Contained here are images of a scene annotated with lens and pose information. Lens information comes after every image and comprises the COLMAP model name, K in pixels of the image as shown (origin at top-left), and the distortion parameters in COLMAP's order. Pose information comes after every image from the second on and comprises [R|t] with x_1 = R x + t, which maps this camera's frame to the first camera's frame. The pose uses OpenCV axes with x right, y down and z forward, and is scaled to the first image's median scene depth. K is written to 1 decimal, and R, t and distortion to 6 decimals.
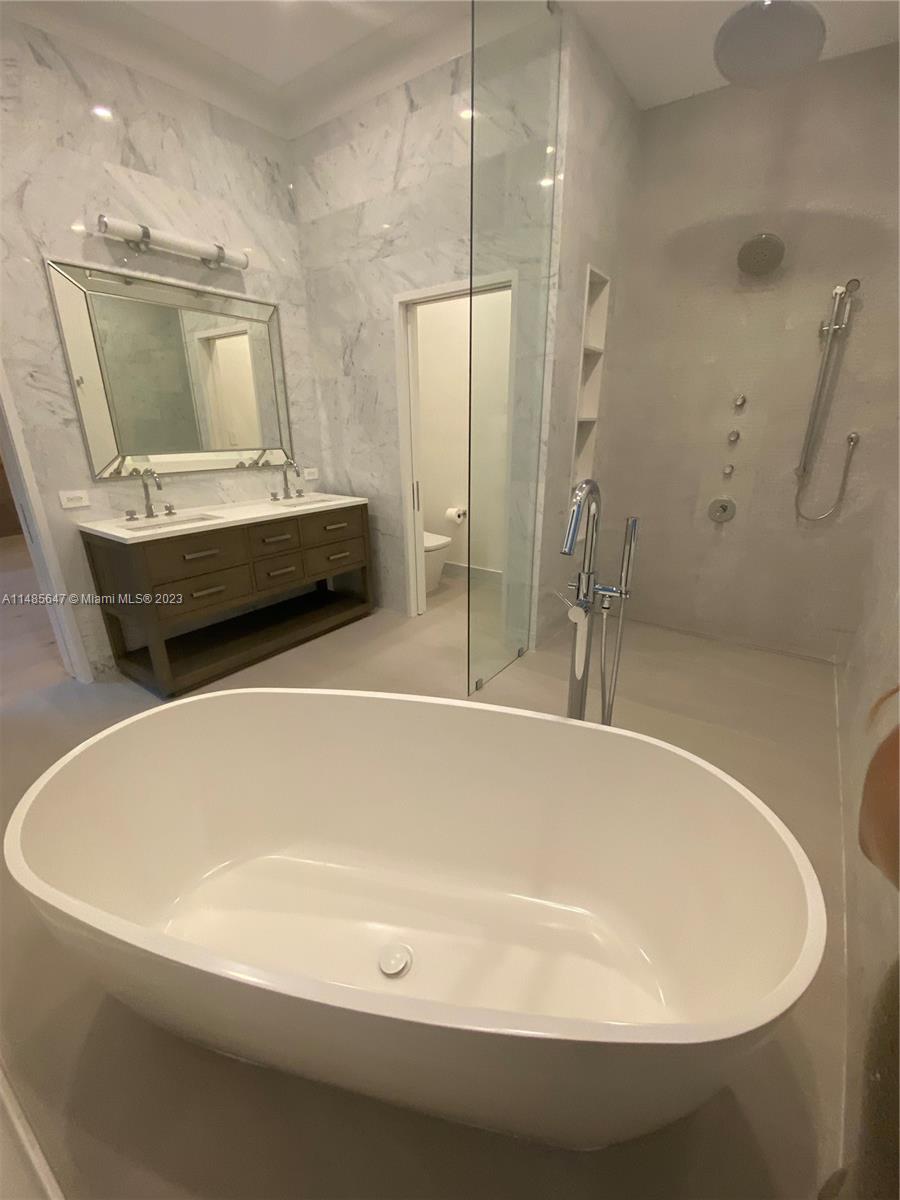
lens RADIAL K [[497.4, 0, 455.8], [0, 497.4, 600.0], [0, 0, 1]] dist [0.001133, -0.003612]
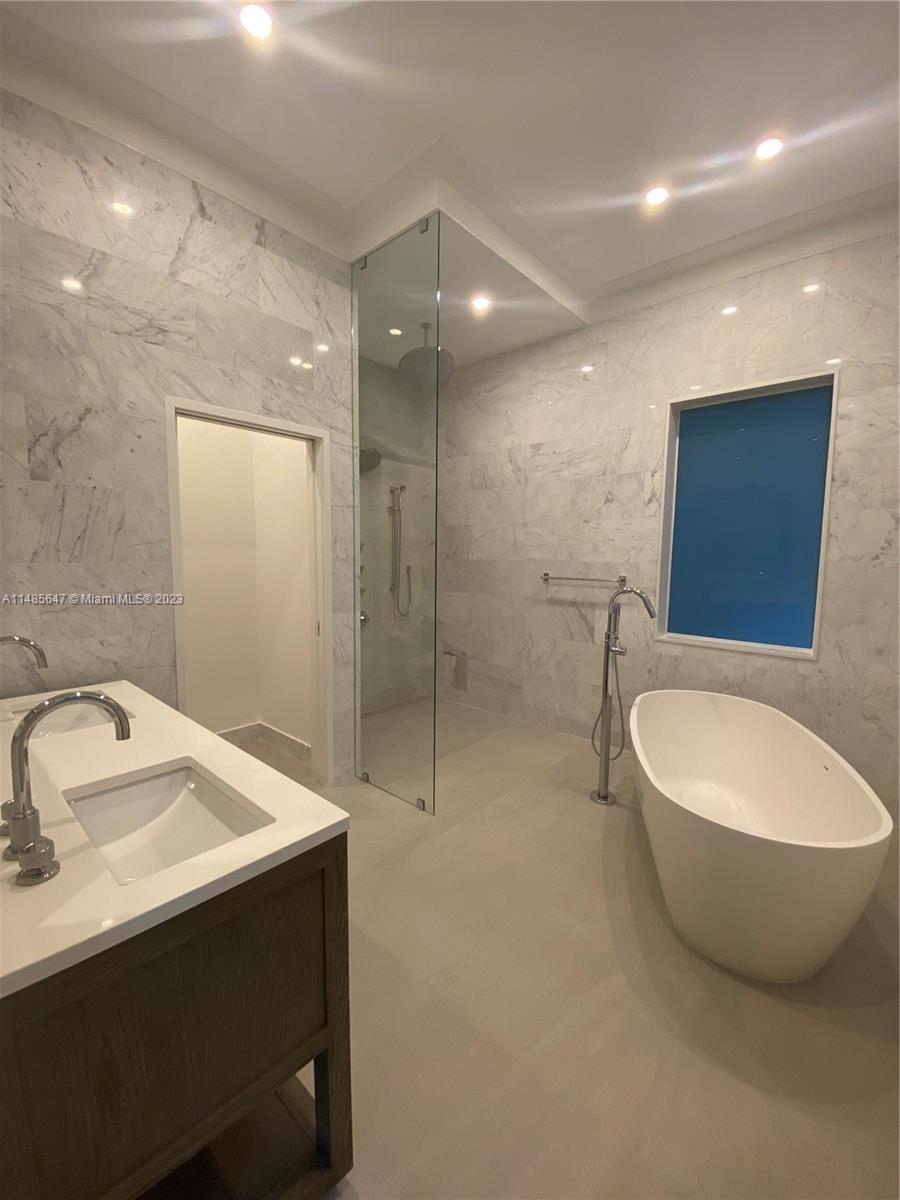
lens RADIAL K [[497.4, 0, 449.4], [0, 497.4, 603.7], [0, 0, 1]] dist [0.001133, -0.003612]
pose [[0.120867, -0.094332, 0.988176, -0.774757], [0.316091, 0.947315, 0.051769, -0.211209], [-0.940998, 0.306097, 0.144317, 0.554120]]
